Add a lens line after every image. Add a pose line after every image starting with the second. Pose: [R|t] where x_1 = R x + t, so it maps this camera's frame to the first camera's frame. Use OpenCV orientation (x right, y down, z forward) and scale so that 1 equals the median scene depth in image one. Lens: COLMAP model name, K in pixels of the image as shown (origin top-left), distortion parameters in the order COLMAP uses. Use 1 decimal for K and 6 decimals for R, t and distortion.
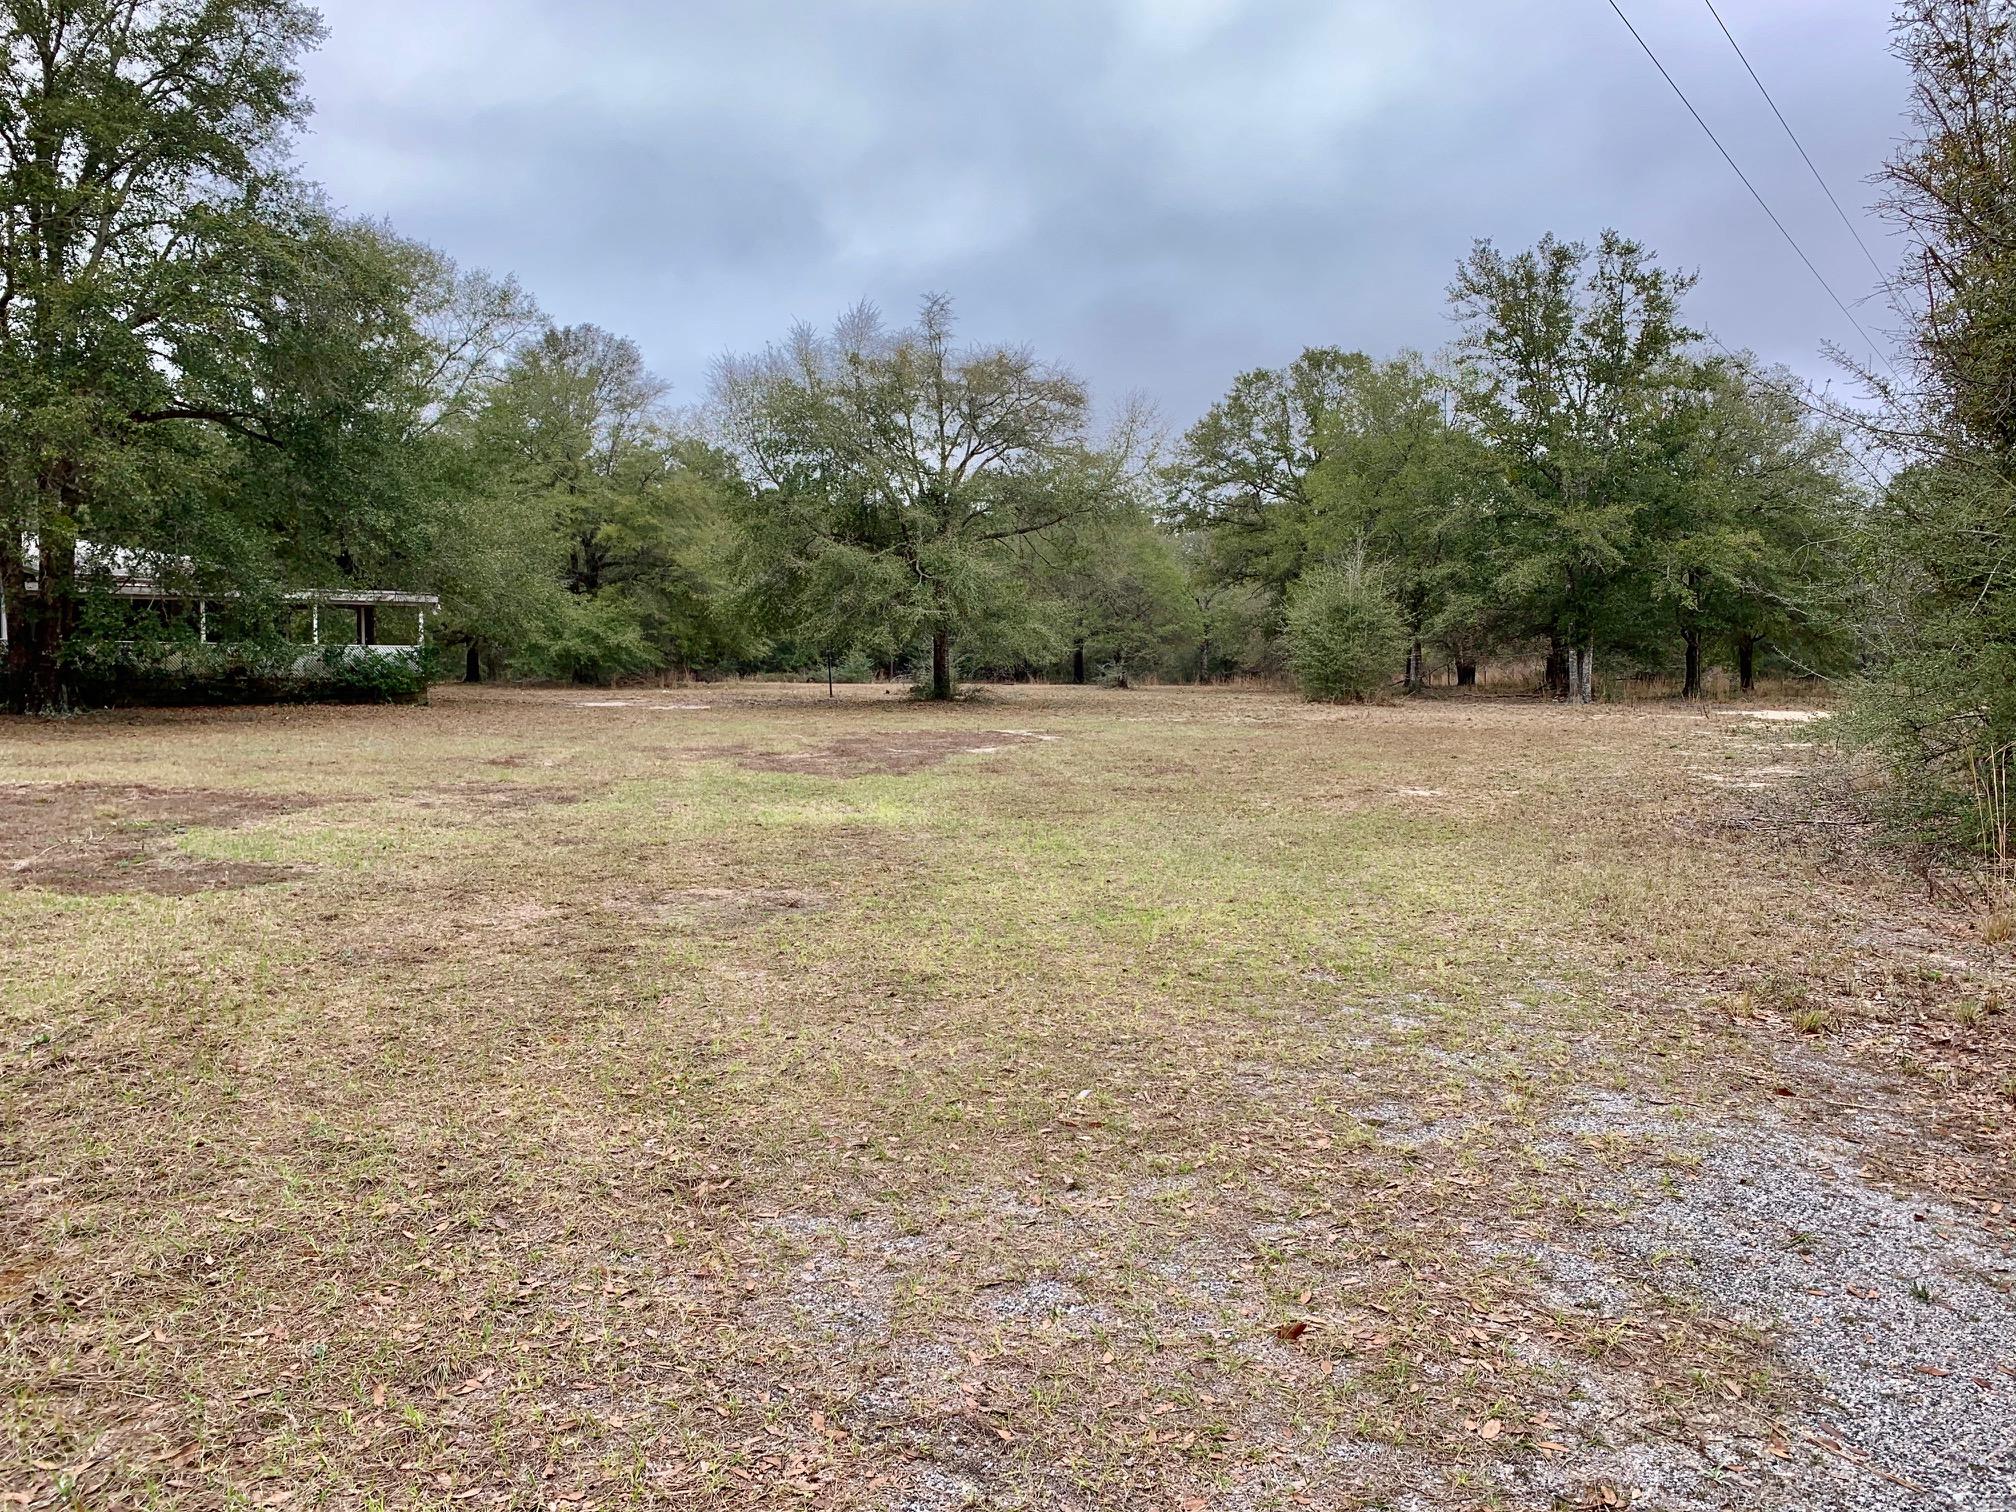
lens RADIAL K [[1527.4, 0, 1010.5], [0, 1527.4, 754.7], [0, 0, 1]] dist [0.013815, -0.012186]
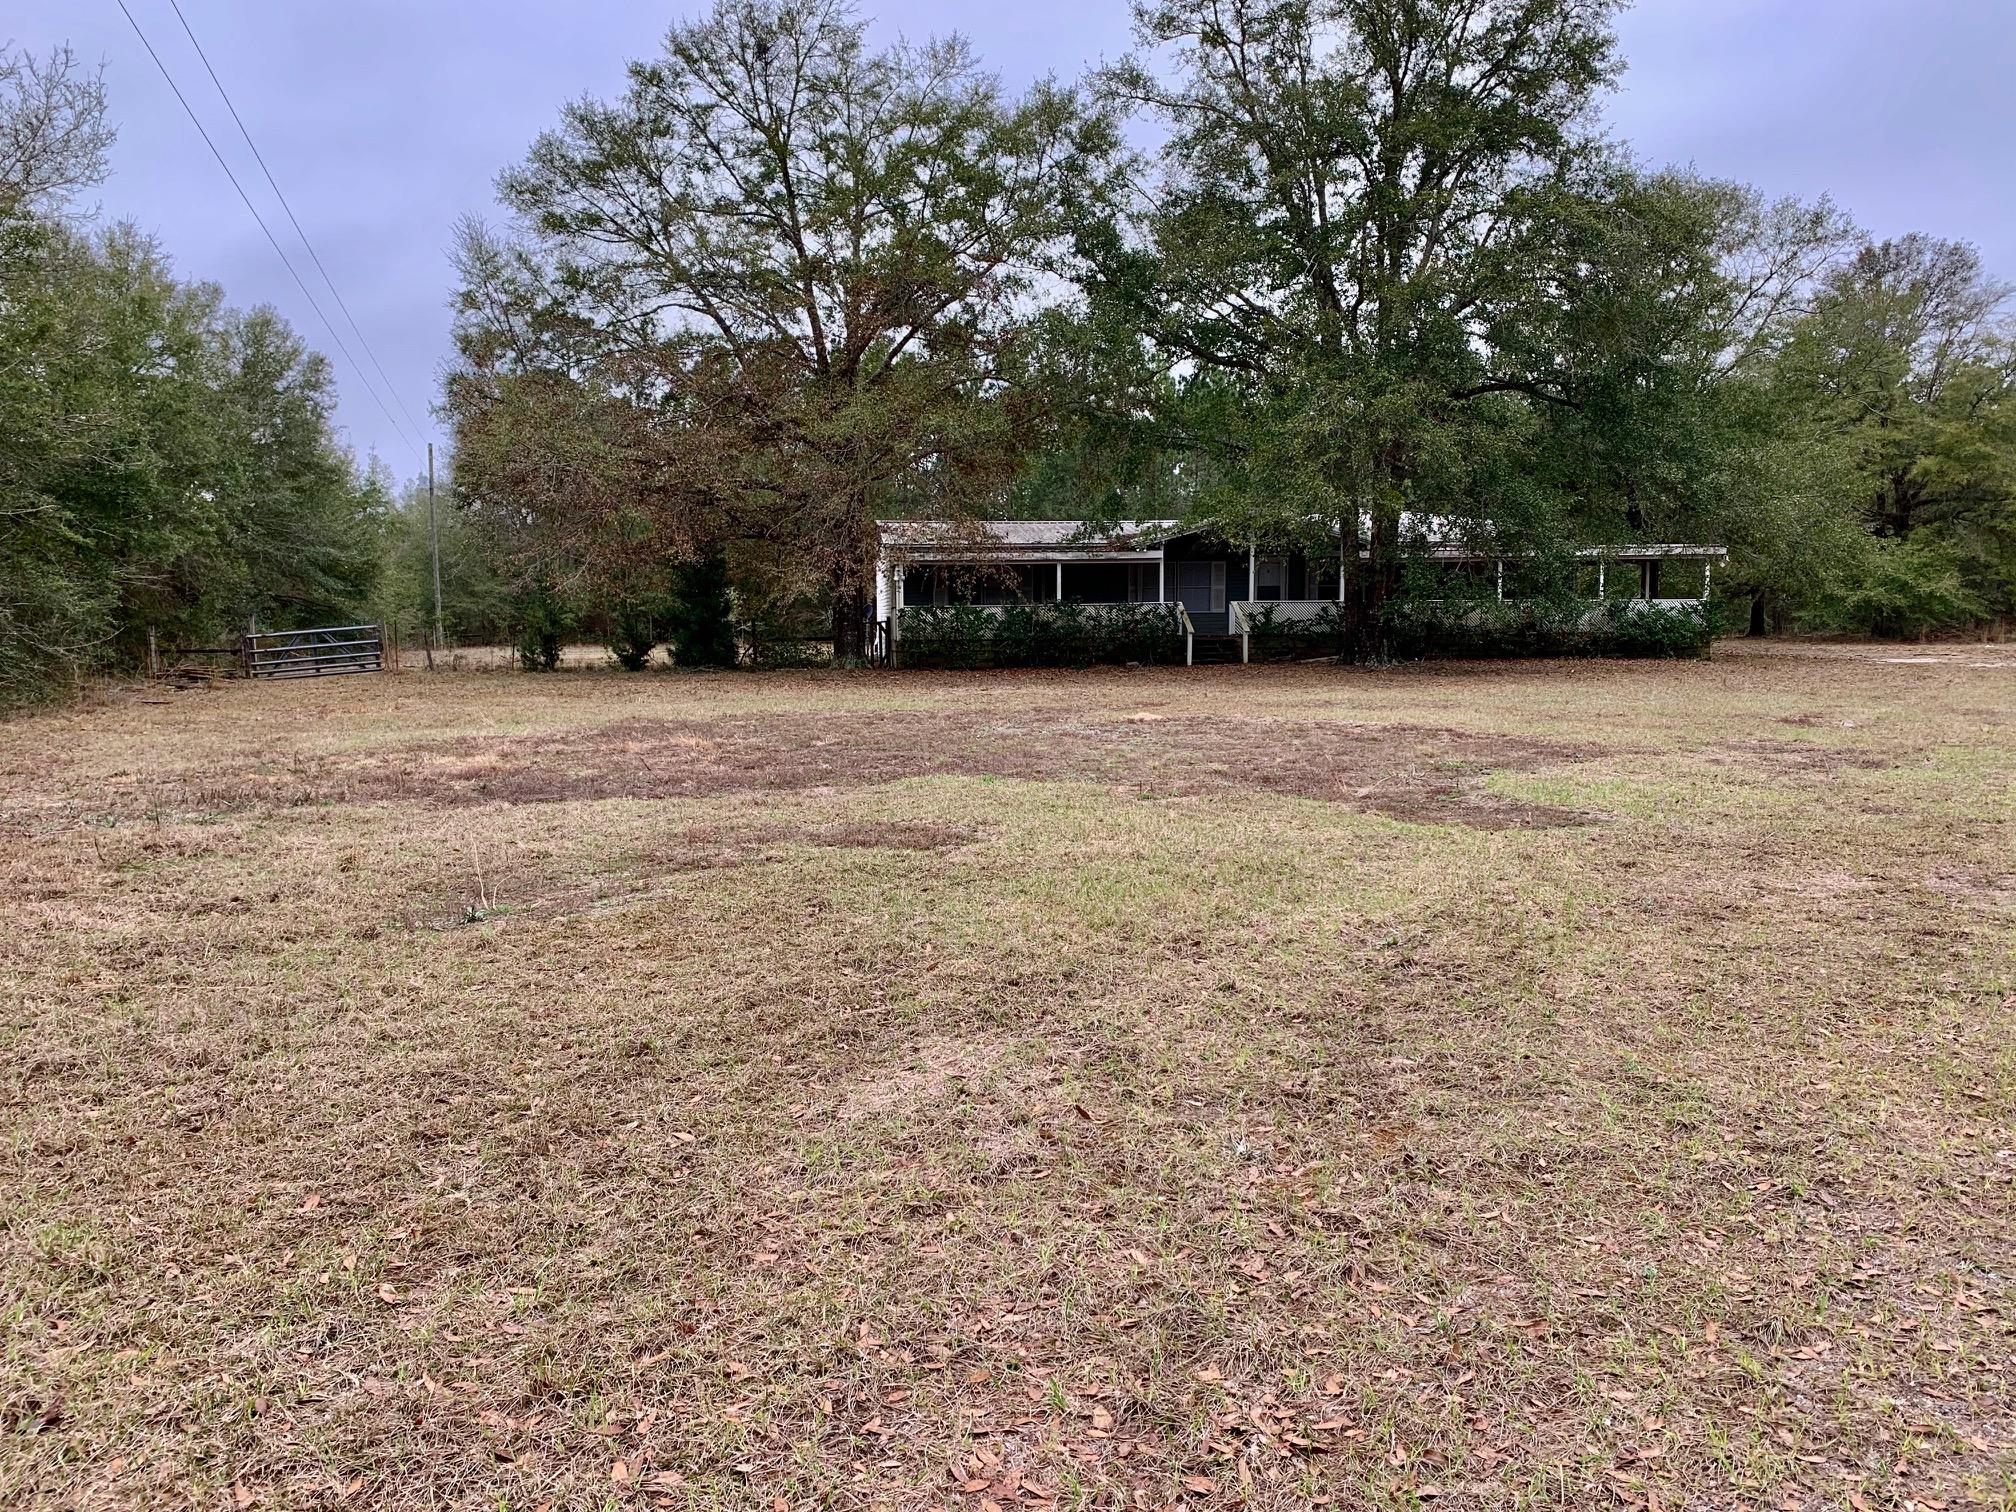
lens RADIAL K [[1527.4, 0, 1012.1], [0, 1527.4, 758.9], [0, 0, 1]] dist [0.013815, -0.012186]
pose [[0.708692, 0.055440, -0.703336, -0.011533], [-0.032745, 0.998418, 0.045706, 0.001233], [0.704758, -0.009361, 0.709387, -0.012838]]
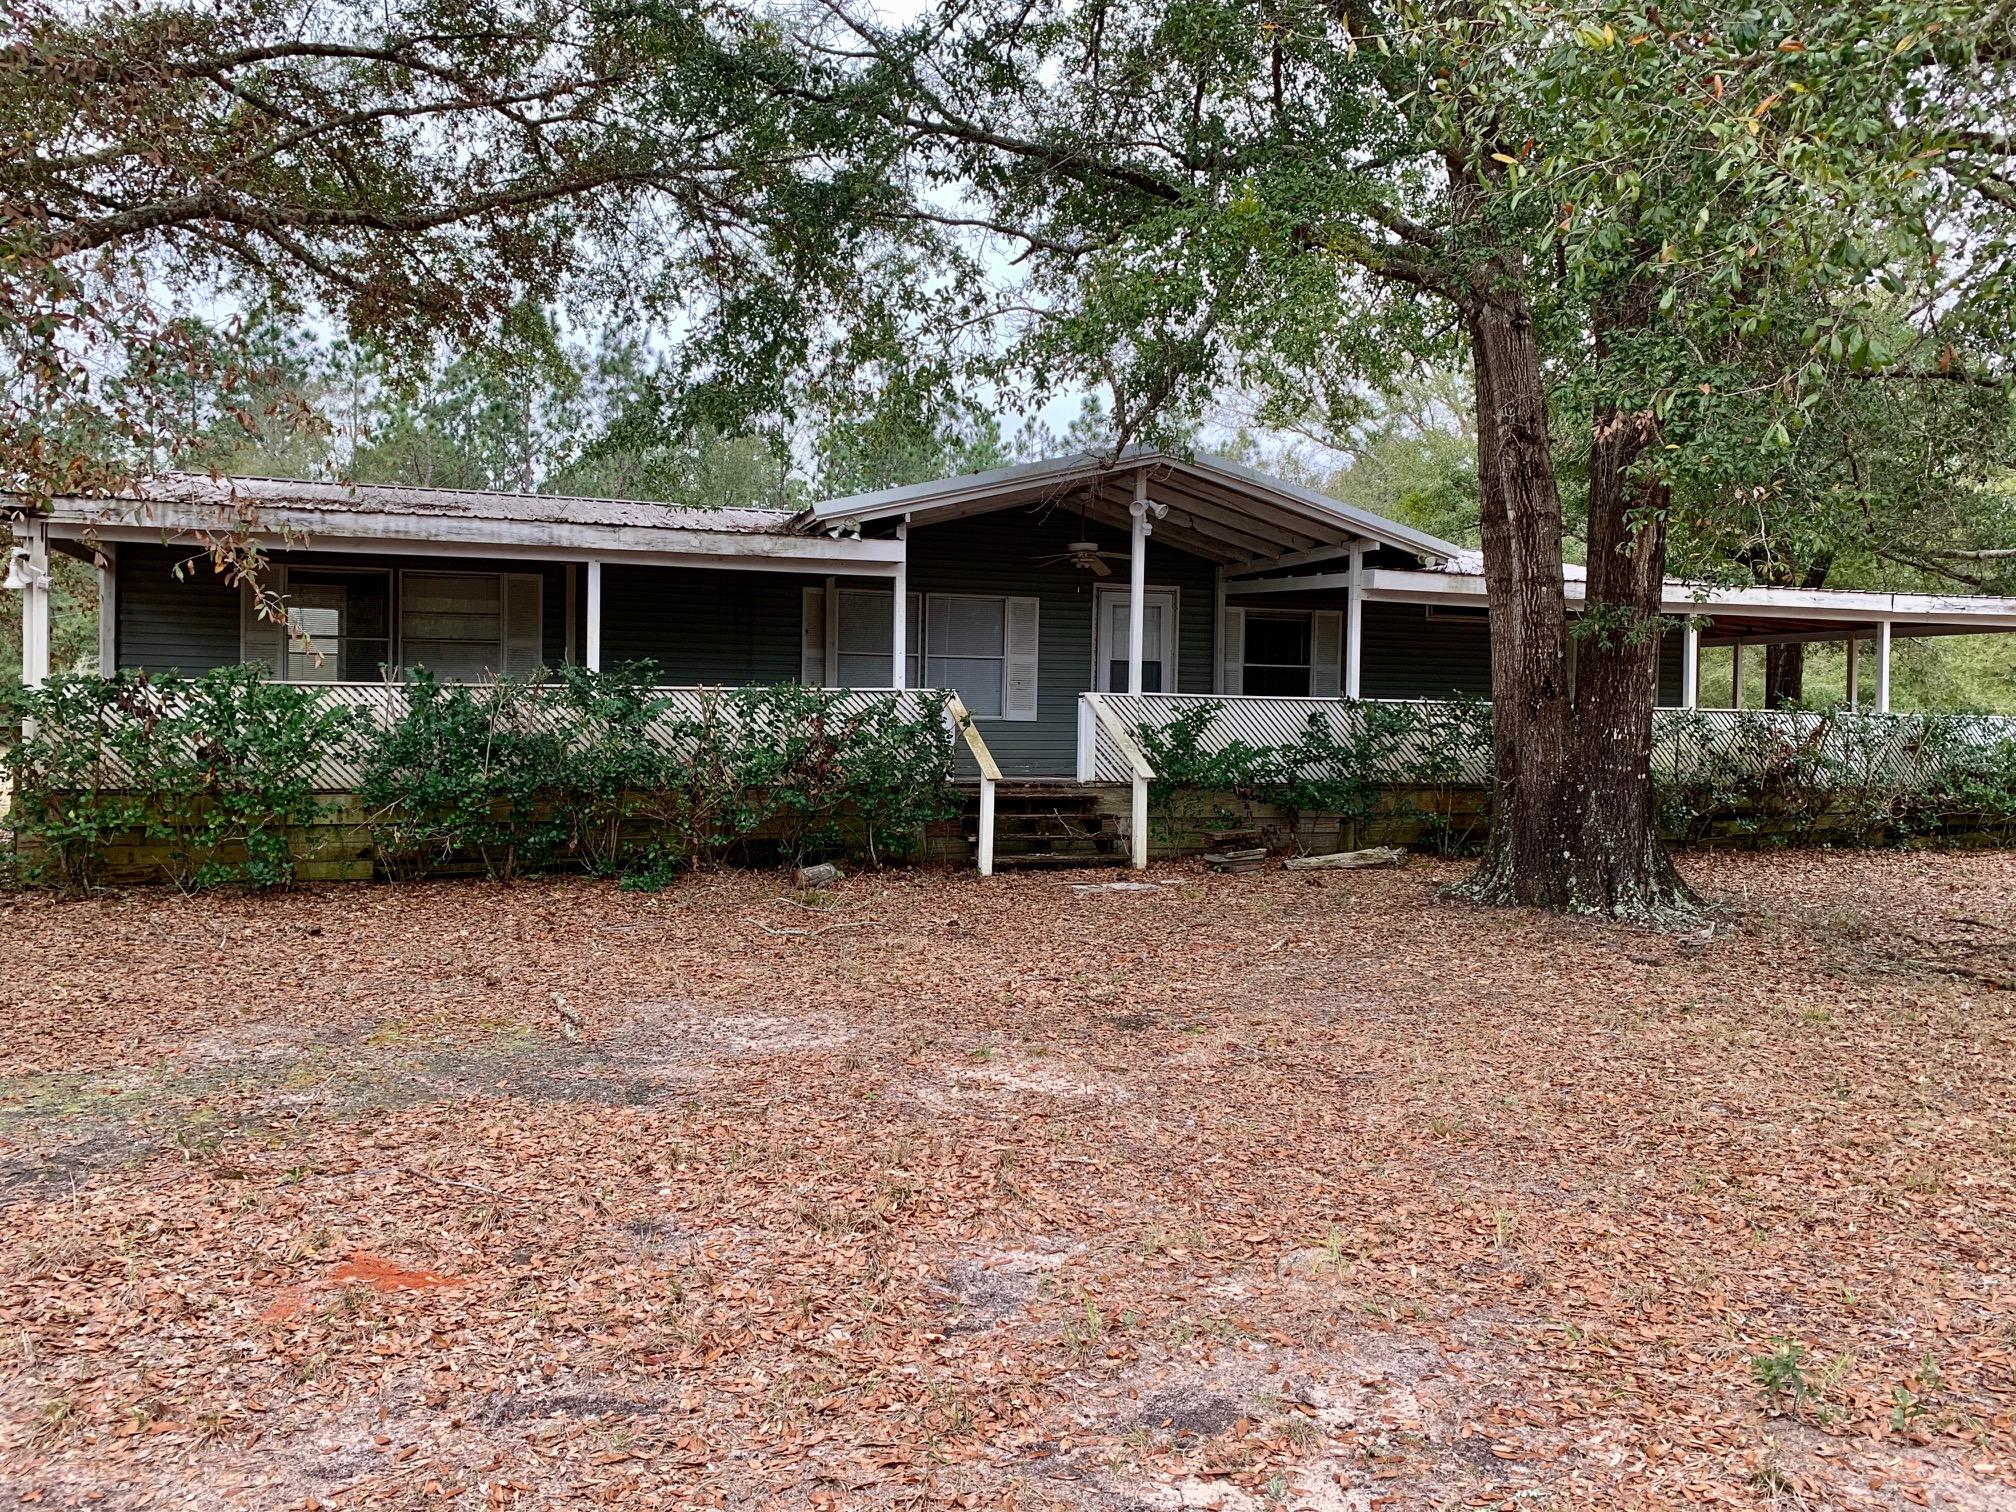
lens RADIAL K [[1527.4, 0, 1008.9], [0, 1527.4, 748.9], [0, 0, 1]] dist [0.013815, -0.012186]
pose [[0.969542, 0.024083, -0.243738, -0.451921], [-0.032526, 0.999000, -0.030675, -0.028954], [0.242756, 0.037668, 0.969356, 0.359526]]
